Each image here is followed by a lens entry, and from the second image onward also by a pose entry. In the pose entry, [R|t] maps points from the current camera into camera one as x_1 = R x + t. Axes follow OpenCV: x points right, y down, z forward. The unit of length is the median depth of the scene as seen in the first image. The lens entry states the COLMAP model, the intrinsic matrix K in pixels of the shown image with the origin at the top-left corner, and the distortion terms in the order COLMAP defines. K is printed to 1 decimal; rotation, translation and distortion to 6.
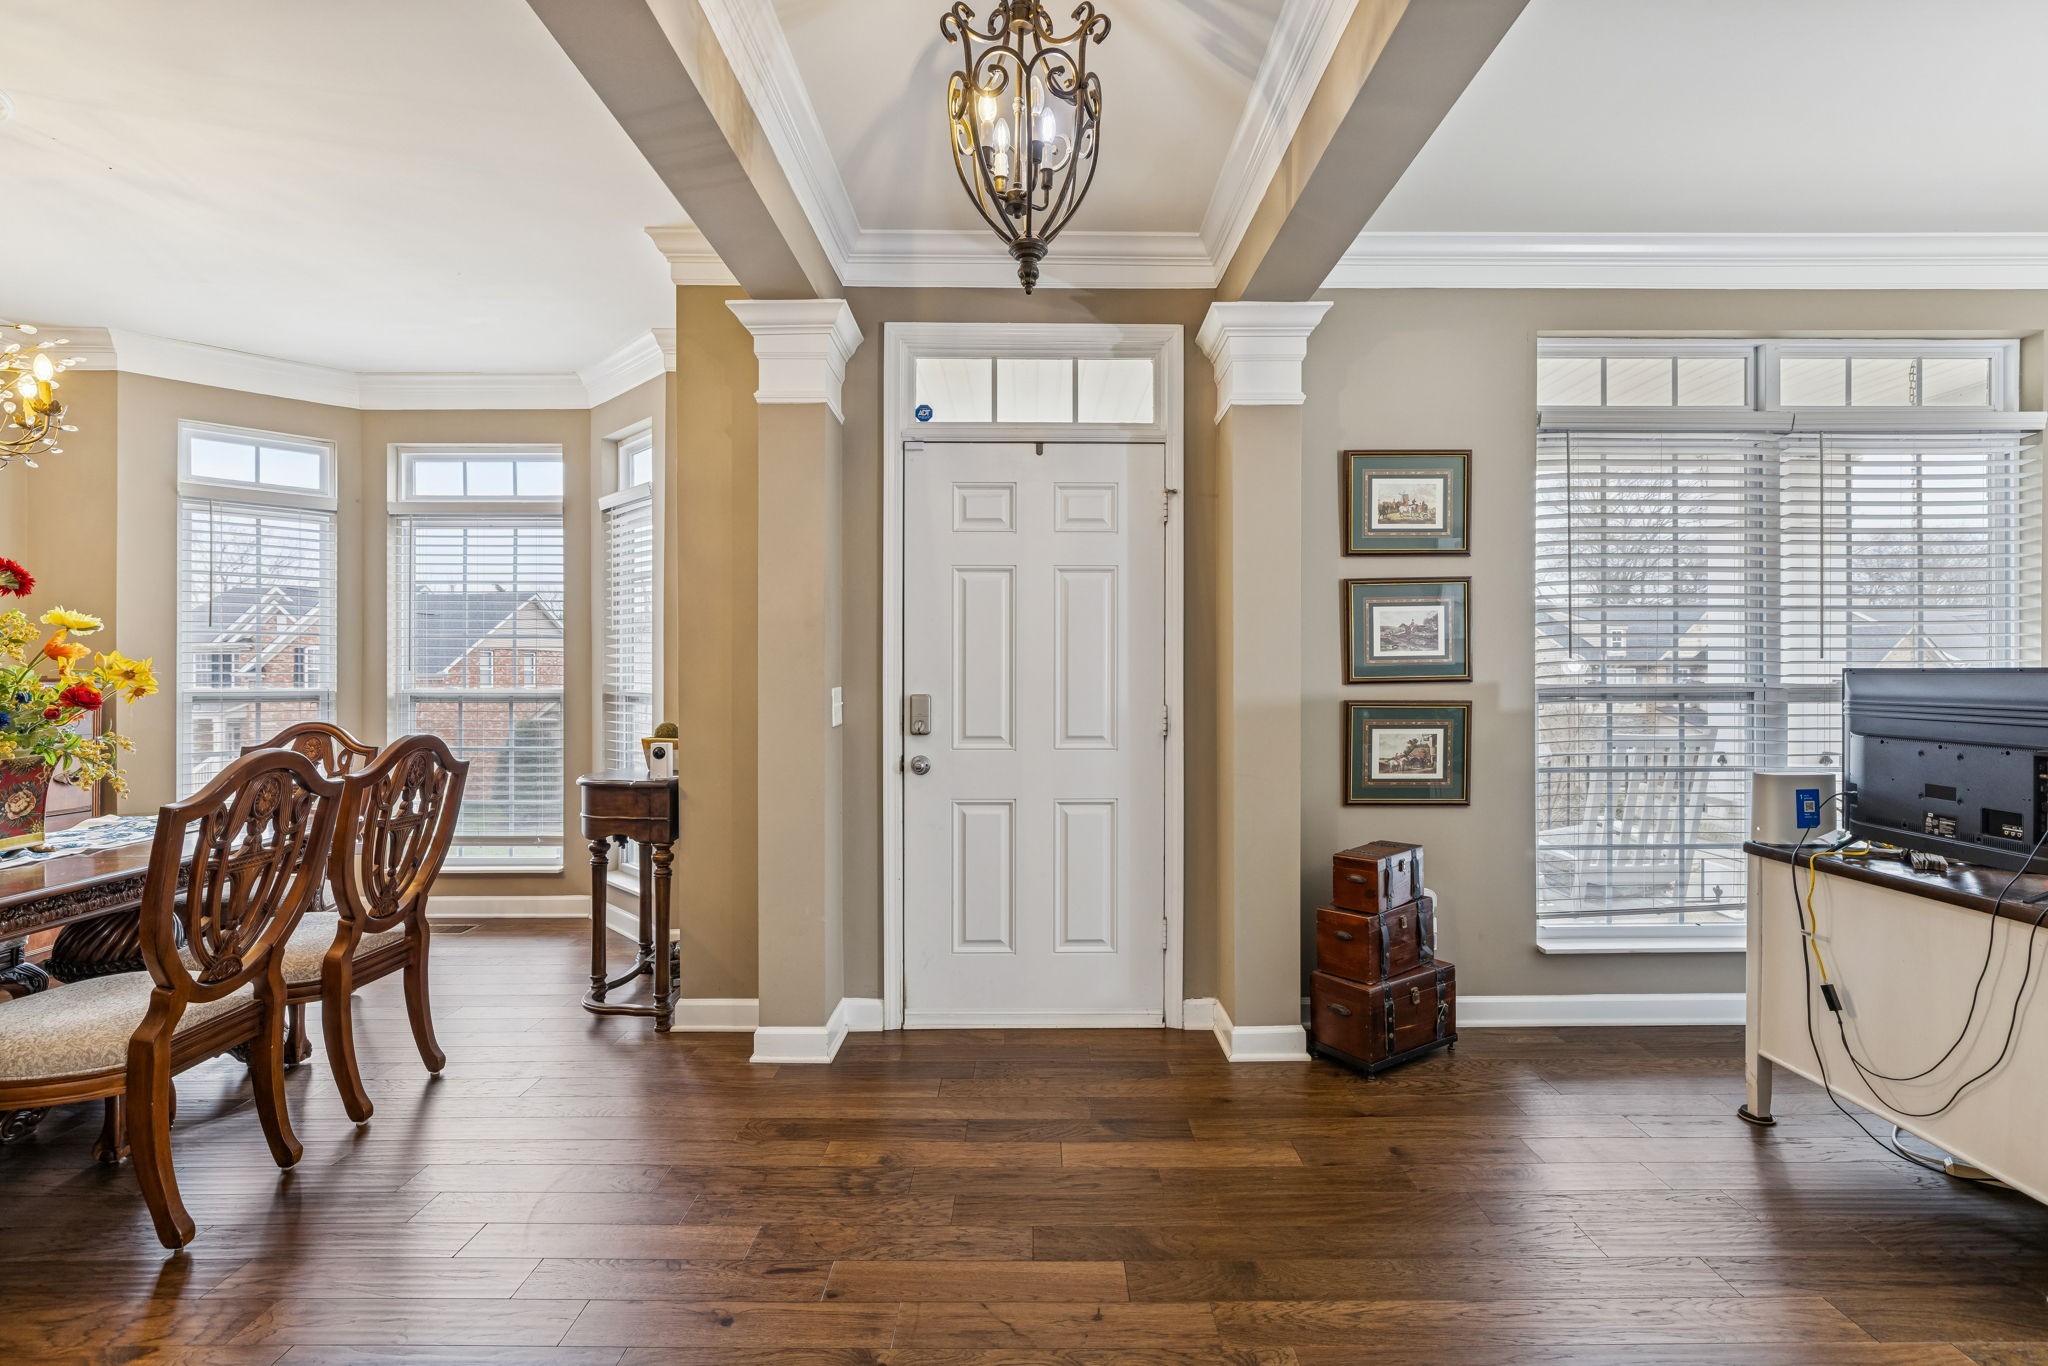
lens RADIAL K [[946.6, 0, 1055.0], [0, 946.6, 680.5], [0, 0, 1]] dist [-0.005200, 0.002108]
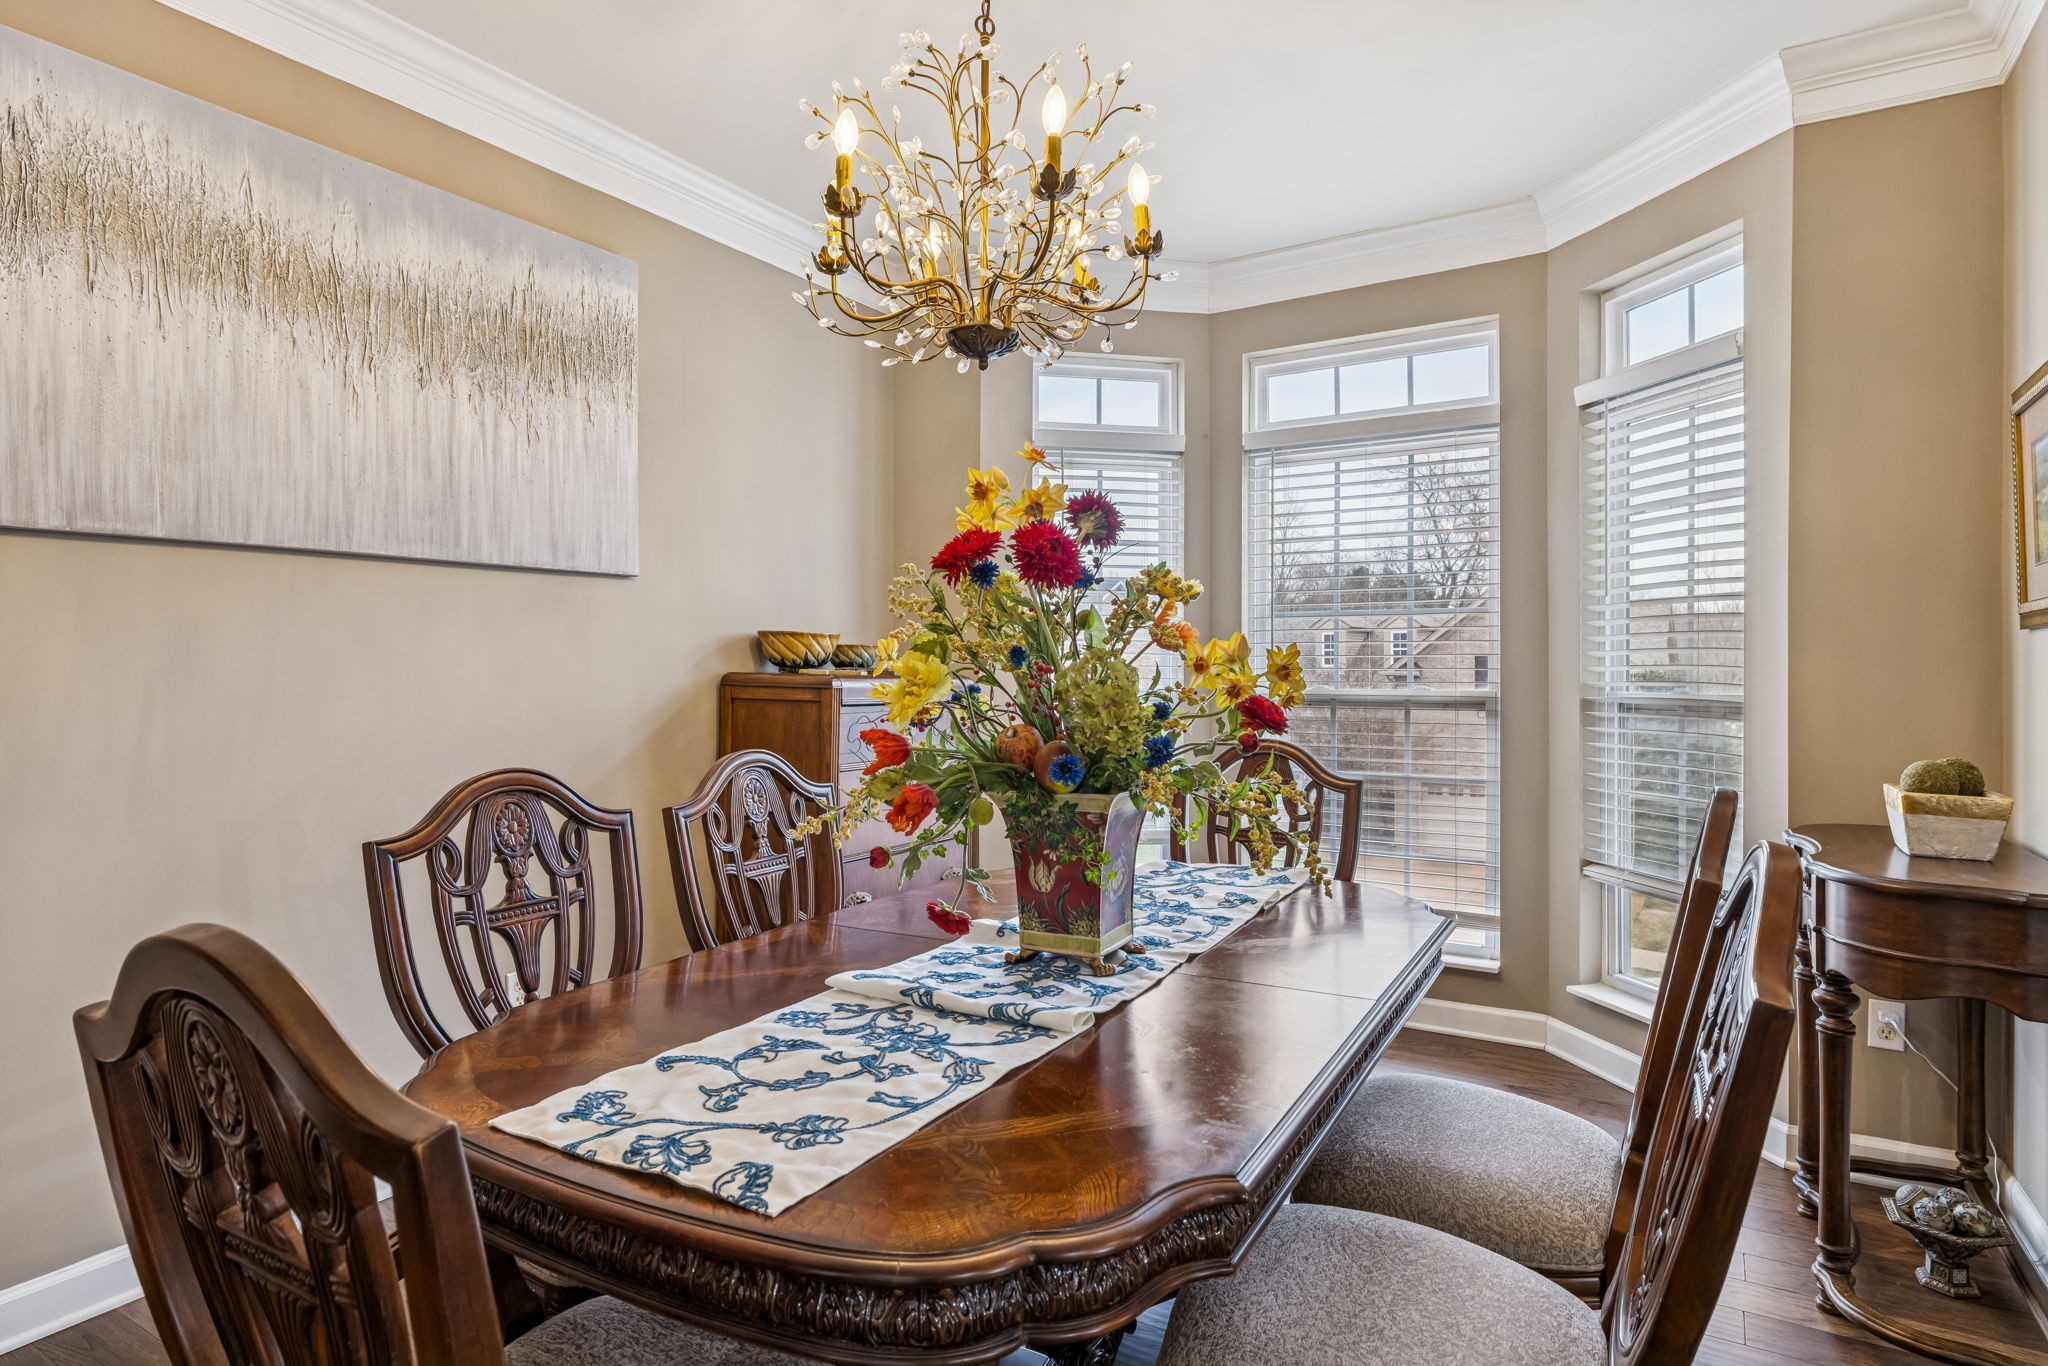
lens RADIAL K [[1118.7, 0, 1015.6], [0, 1118.7, 671.4], [0, 0, 1]] dist [-0.003338, 0.001202]
pose [[0.845353, -0.000242, -0.534208, -0.522174], [-0.000542, 0.999999, -0.001311, -0.003749], [0.534208, 0.001398, 0.845352, 0.228058]]
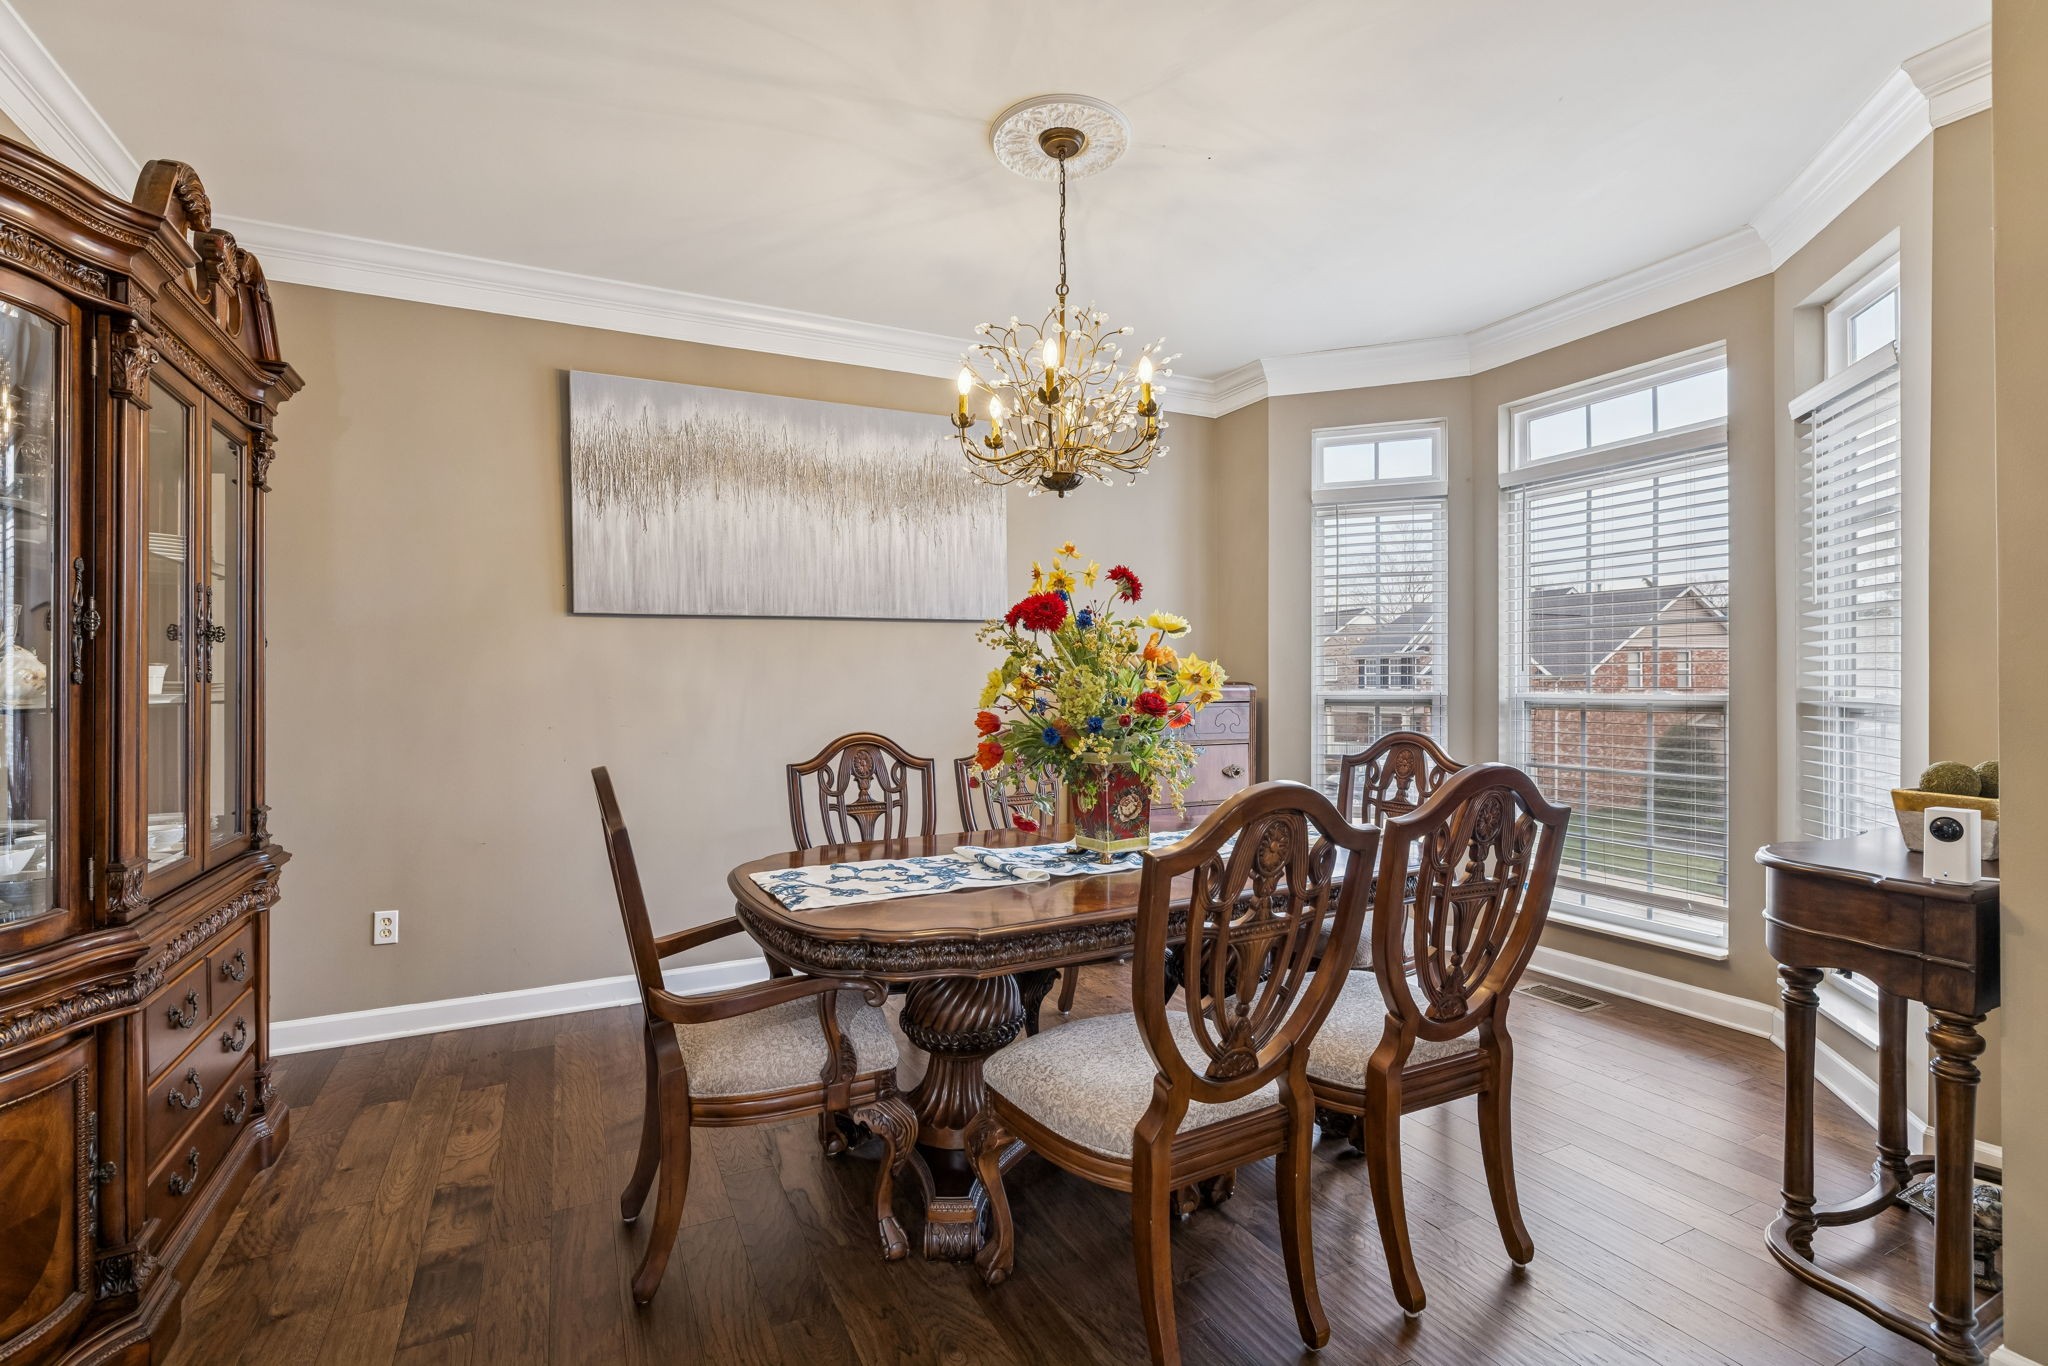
lens RADIAL K [[946.6, 0, 1006.7], [0, 946.6, 686.1], [0, 0, 1]] dist [-0.005200, 0.002108]
pose [[0.426315, 0.001731, -0.904573, -0.163199], [0.002831, 0.999991, 0.003248, -0.001515], [0.904571, -0.003945, 0.426306, 0.308805]]
